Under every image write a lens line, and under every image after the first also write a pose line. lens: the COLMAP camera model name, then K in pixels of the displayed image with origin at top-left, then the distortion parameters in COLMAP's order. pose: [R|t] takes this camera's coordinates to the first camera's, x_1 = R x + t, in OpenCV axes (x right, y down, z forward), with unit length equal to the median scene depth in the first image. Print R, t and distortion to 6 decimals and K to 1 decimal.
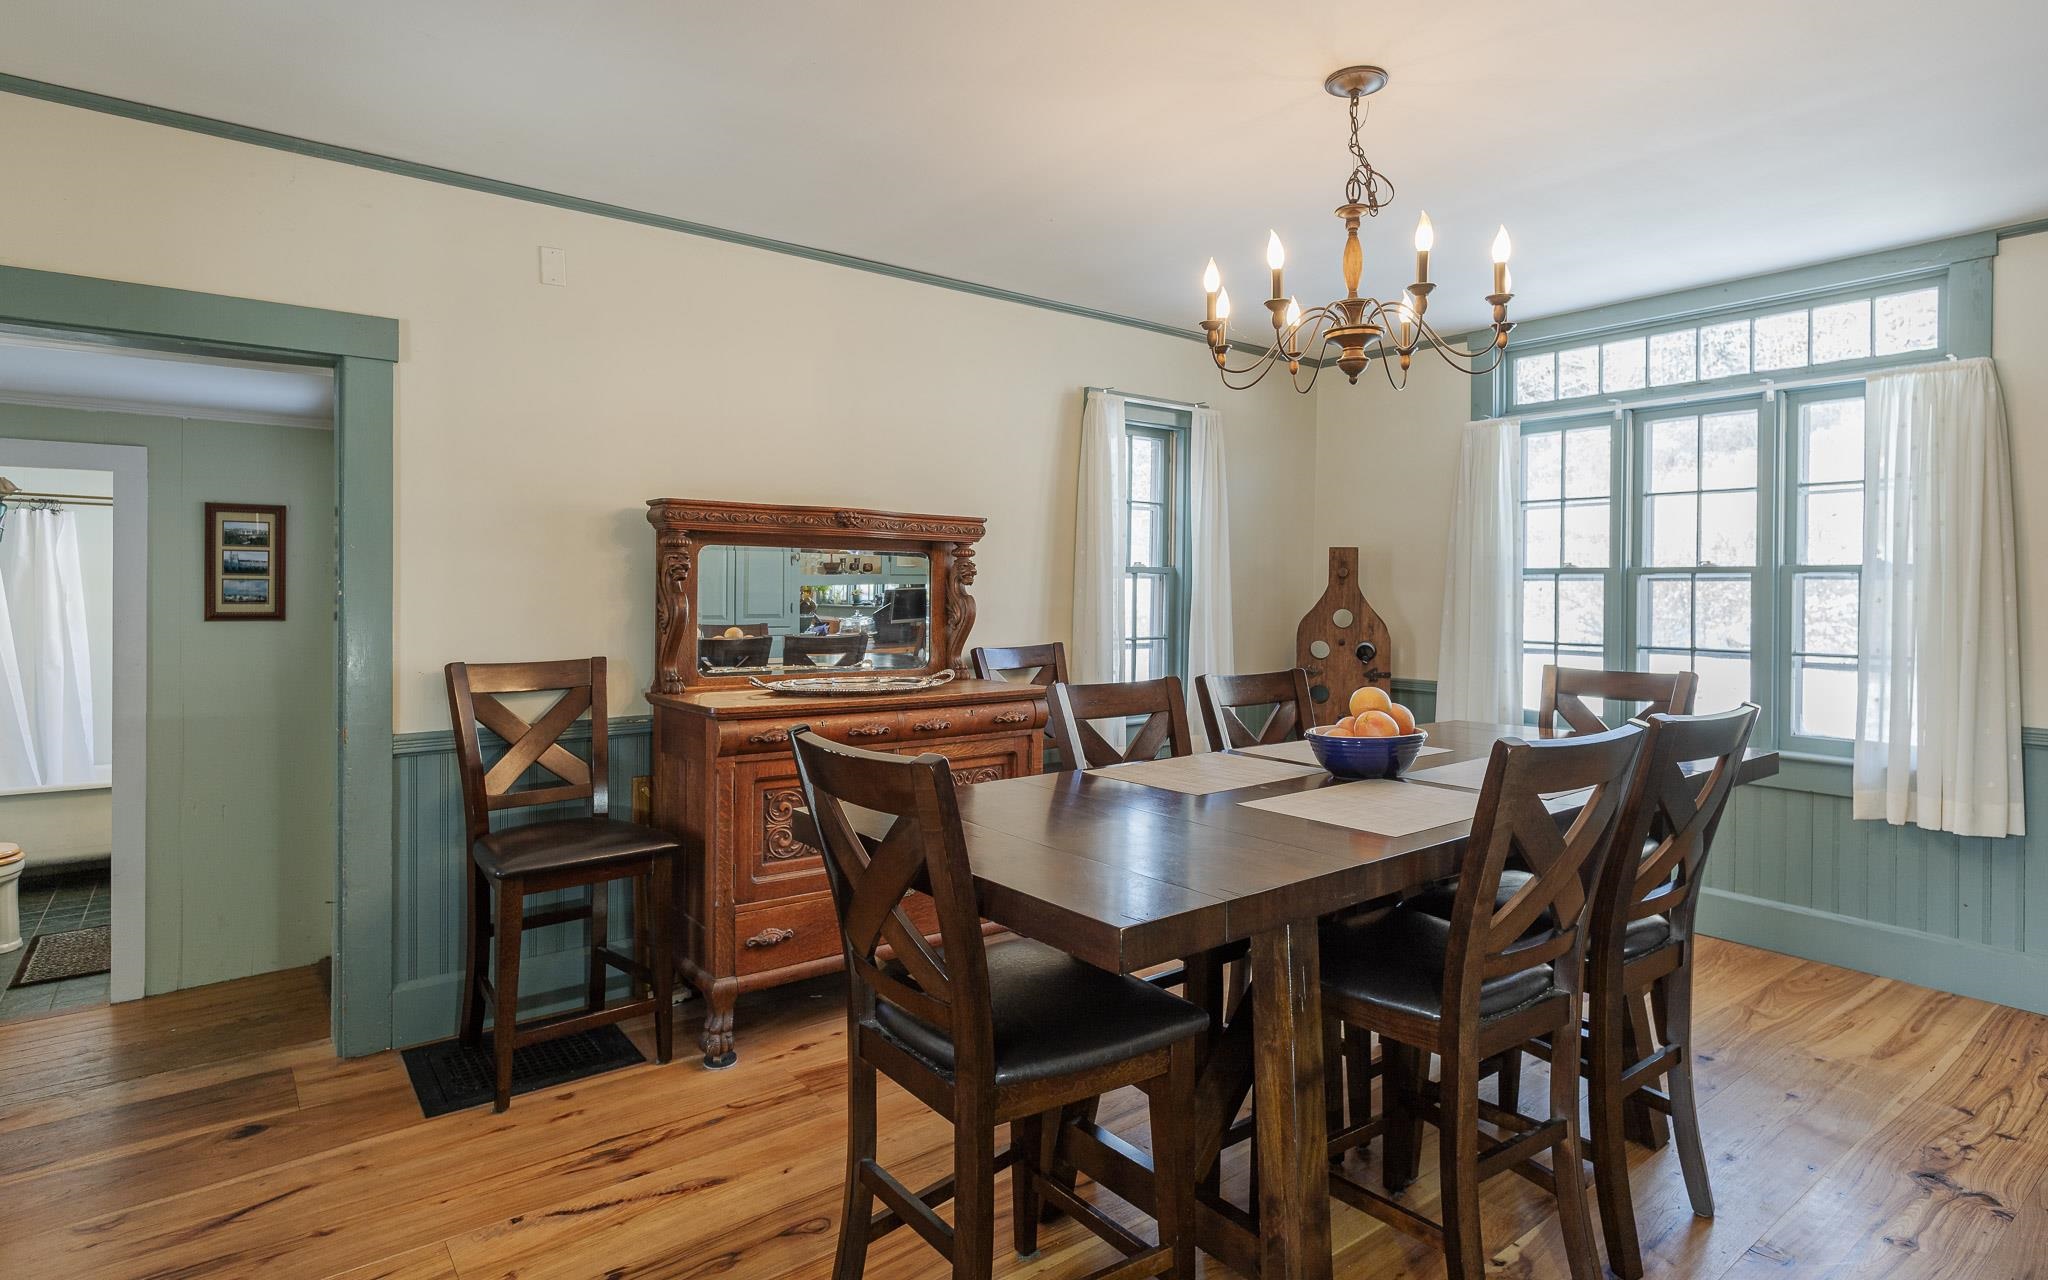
lens RADIAL K [[1078.3, 0, 1072.7], [0, 1078.3, 590.6], [0, 0, 1]] dist [-0.003154, -0.001068]
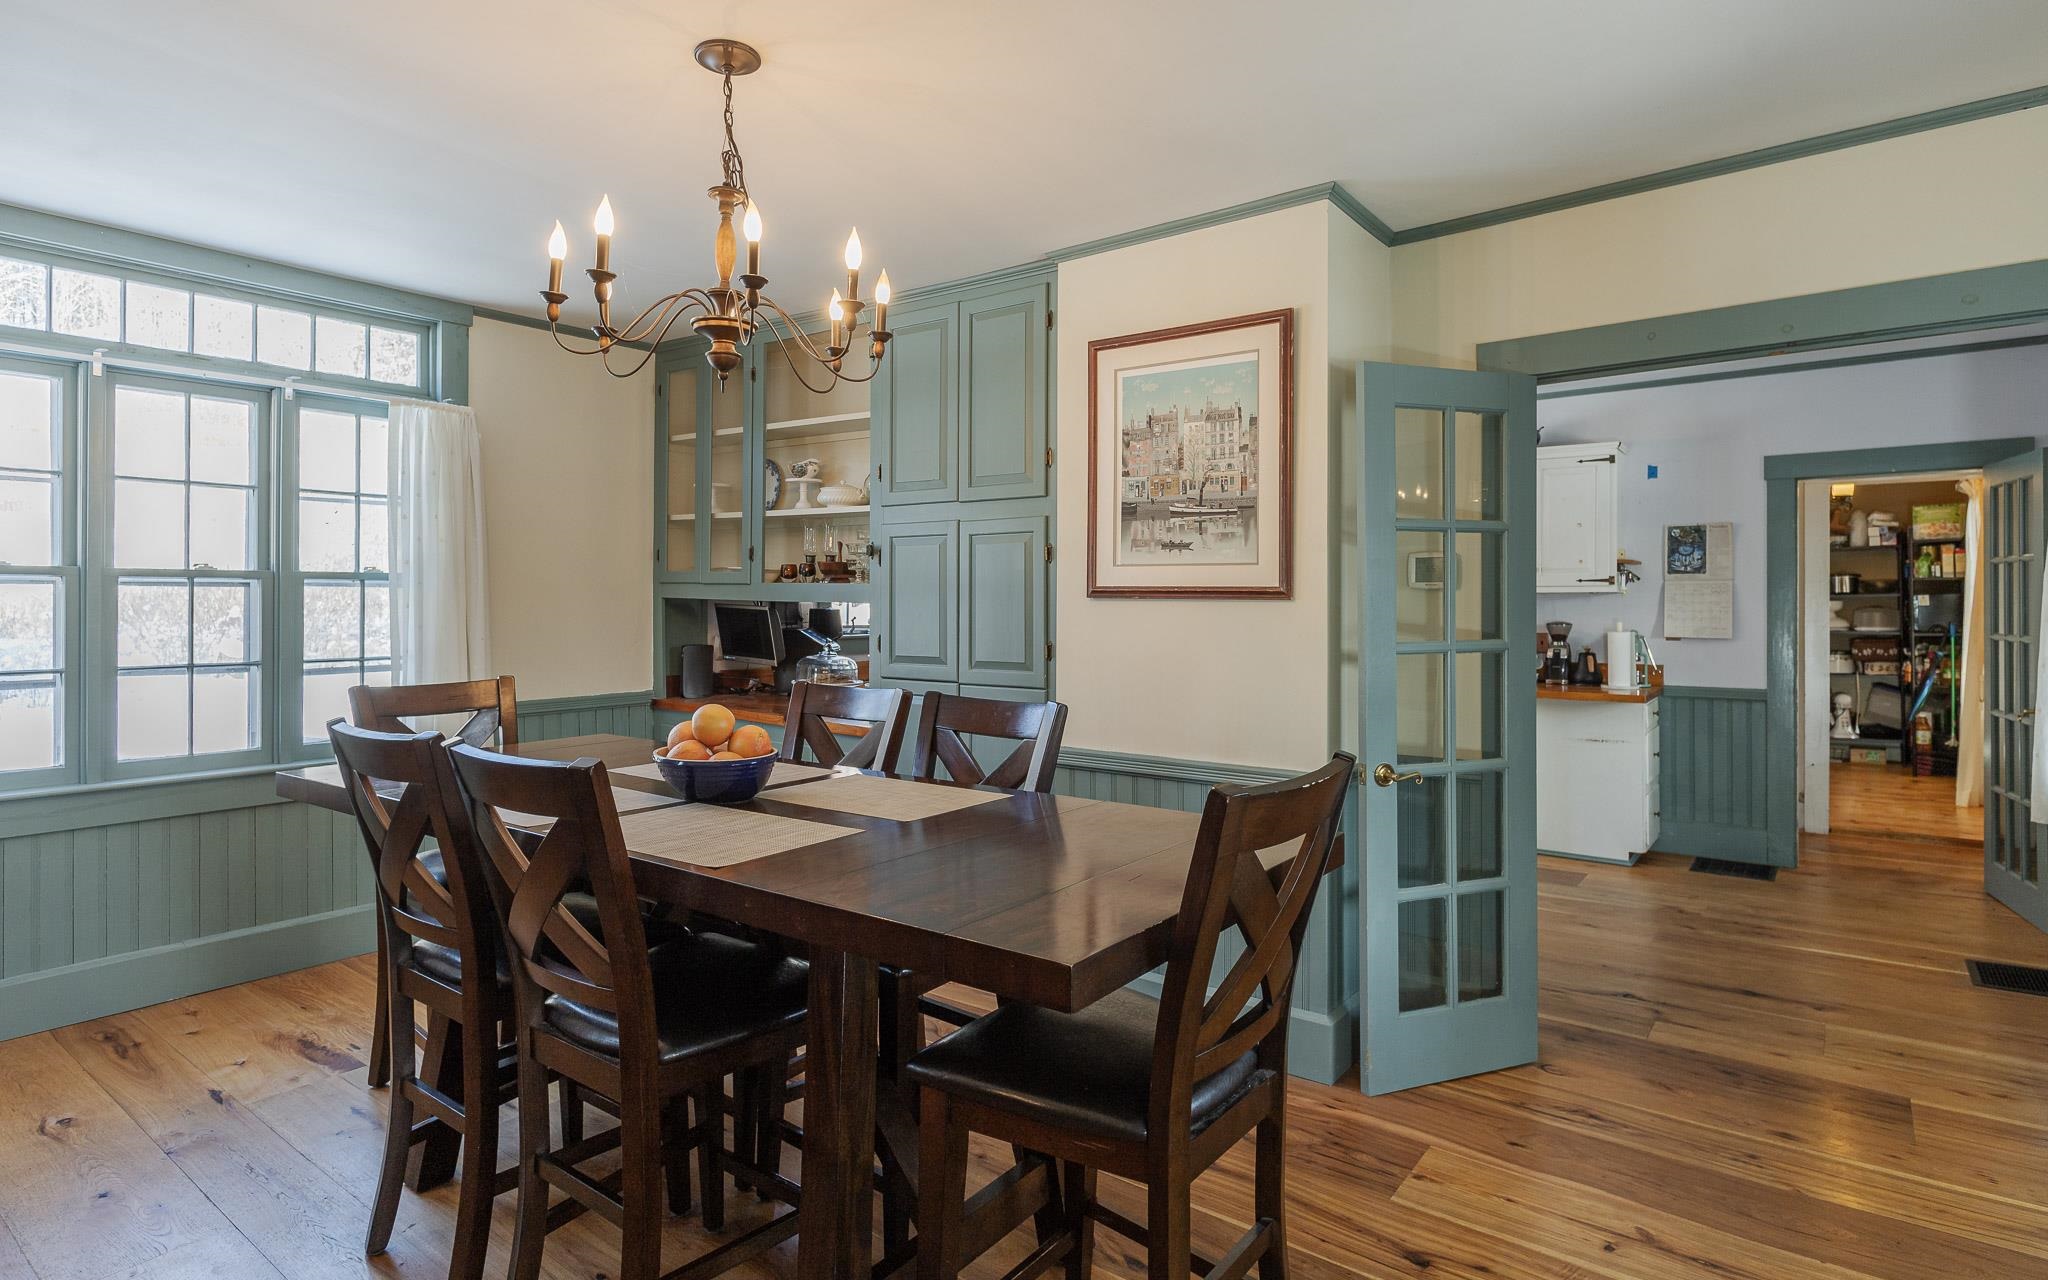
lens RADIAL K [[1078.3, 0, 1029.4], [0, 1078.3, 592.5], [0, 0, 1]] dist [-0.003154, -0.001068]
pose [[-0.243373, -0.001213, 0.969932, -0.448098], [0.003059, 0.999993, 0.002018, -0.004111], [-0.969928, 0.003458, -0.243368, 0.601613]]
